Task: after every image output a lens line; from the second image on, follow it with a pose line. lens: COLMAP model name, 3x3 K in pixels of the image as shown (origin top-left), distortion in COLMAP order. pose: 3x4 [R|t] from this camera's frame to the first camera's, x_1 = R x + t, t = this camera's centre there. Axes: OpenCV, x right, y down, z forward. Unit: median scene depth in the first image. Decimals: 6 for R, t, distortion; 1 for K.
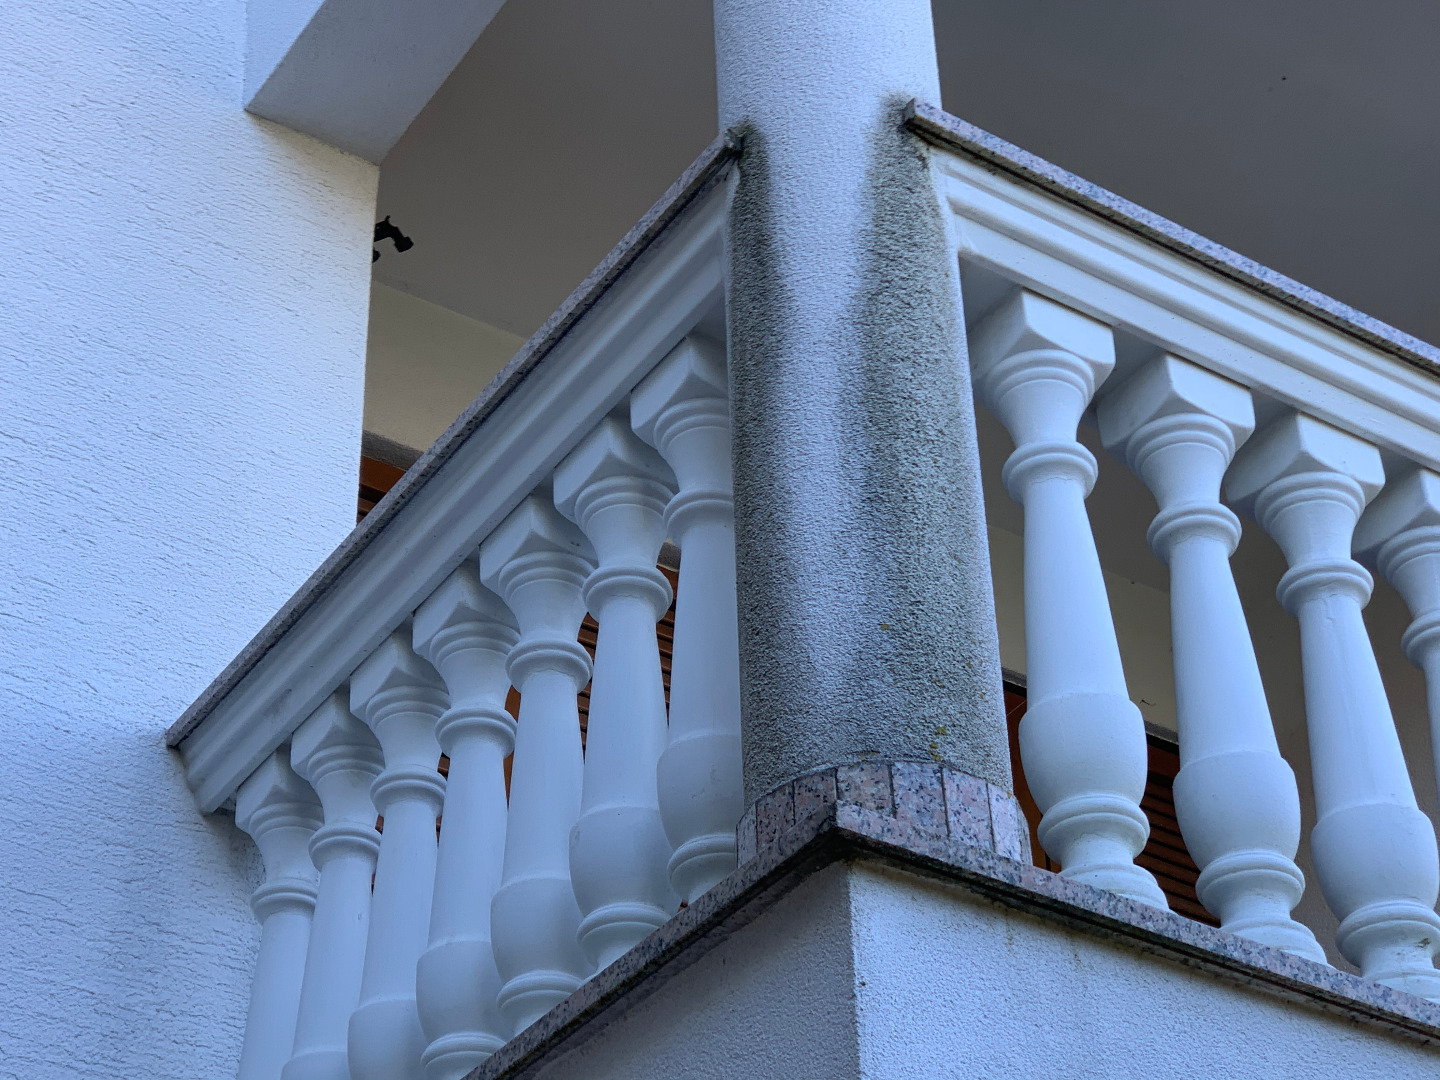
lens RADIAL K [[2834.1, 0, 720.0], [0, 2834.1, 540.0], [0, 0, 1]] dist [0.067507, 0.198790]
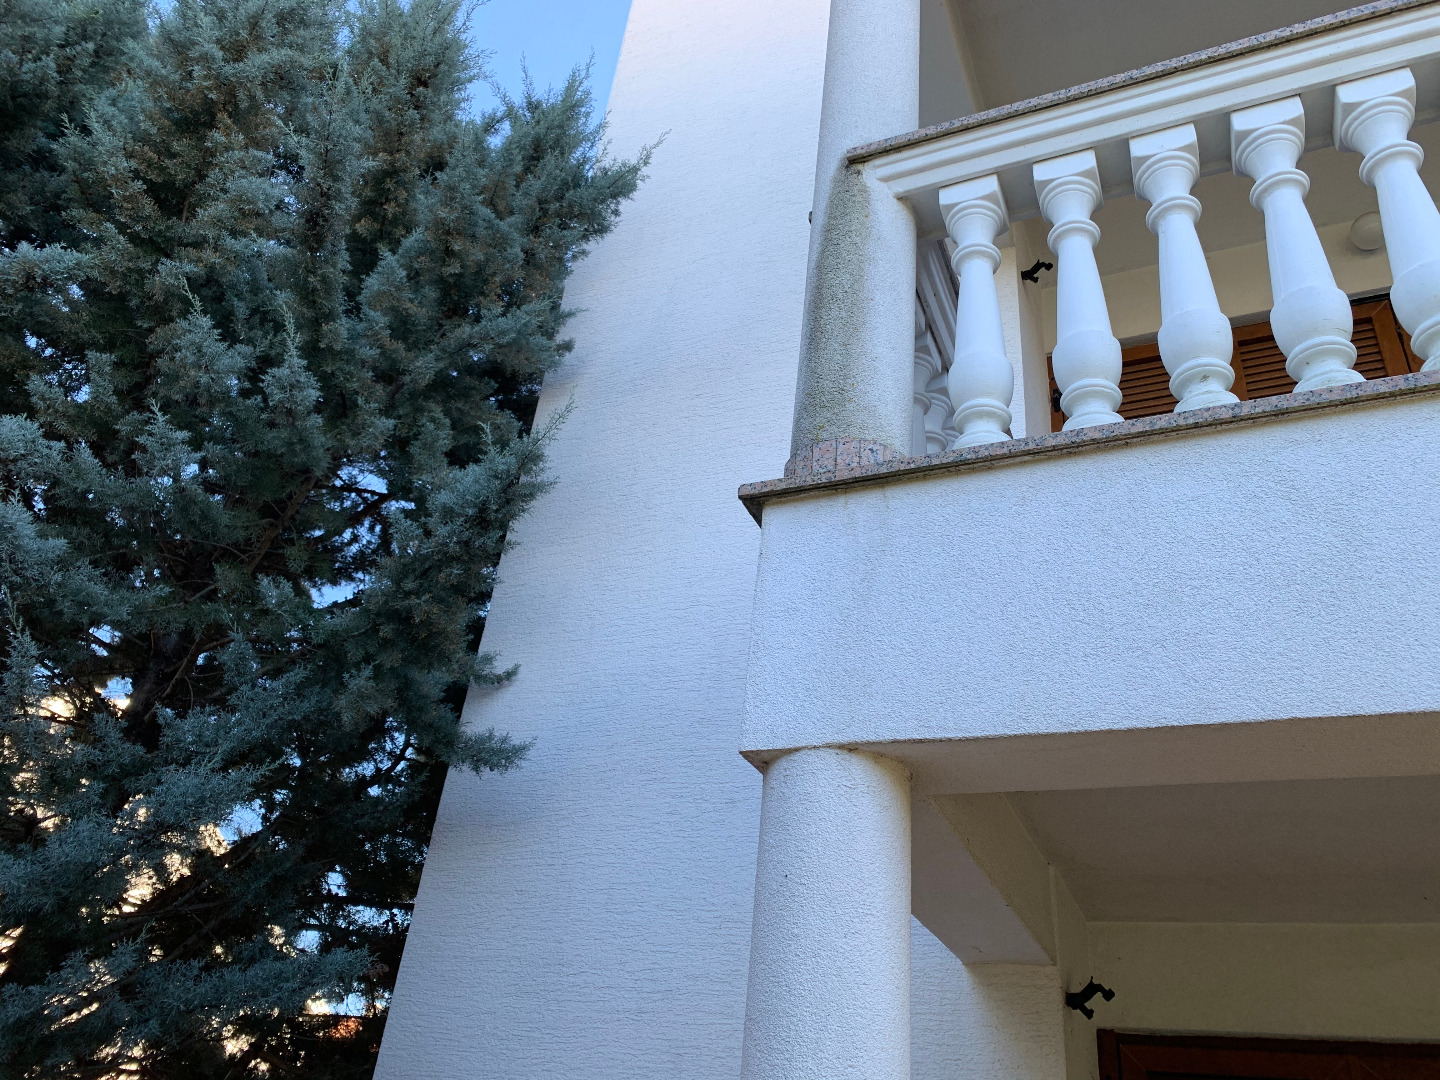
lens RADIAL K [[1114.2, 0, 720.0], [0, 1114.2, 540.0], [0, 0, 1]] dist [-0.000353, 0.000656]
pose [[0.539105, -0.378358, -0.752470, 0.544028], [0.413516, 0.897227, -0.154882, 0.205977], [0.733737, -0.227660, 0.640157, 0.300359]]
